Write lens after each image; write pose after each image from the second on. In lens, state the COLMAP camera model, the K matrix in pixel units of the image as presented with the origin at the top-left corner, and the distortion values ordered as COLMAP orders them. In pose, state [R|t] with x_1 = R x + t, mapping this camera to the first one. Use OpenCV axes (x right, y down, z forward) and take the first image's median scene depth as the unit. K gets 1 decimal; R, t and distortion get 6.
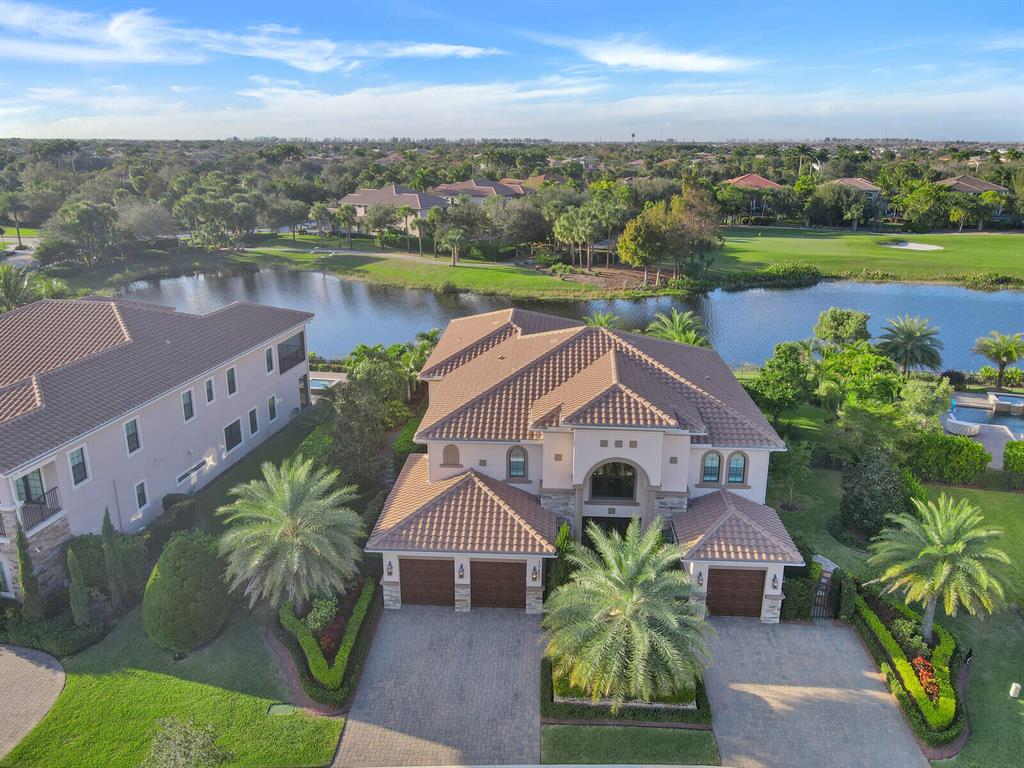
lens RADIAL K [[769.9, 0, 513.8], [0, 769.9, 381.1], [0, 0, 1]] dist [0.010104, 0.002899]
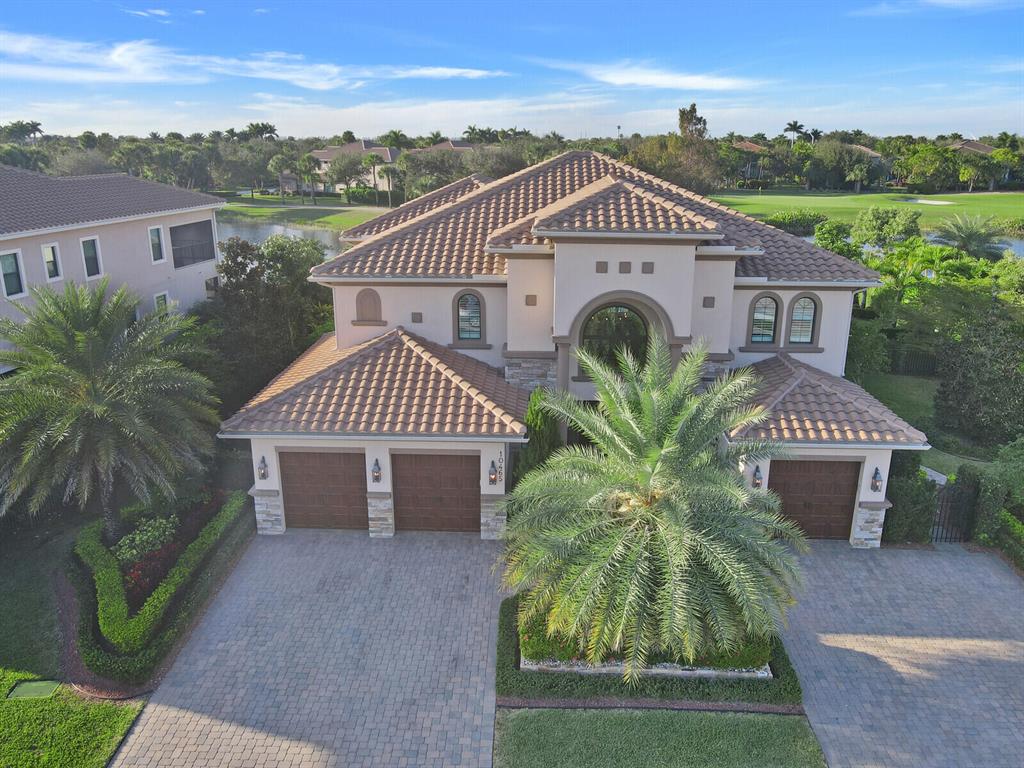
lens RADIAL K [[769.9, 0, 513.3], [0, 769.9, 378.6], [0, 0, 1]] dist [0.010104, 0.002899]
pose [[0.999846, -0.006612, 0.016281, 0.032922], [0.006703, 0.999962, -0.005554, 0.172939], [-0.016244, 0.005662, 0.999852, 0.363630]]
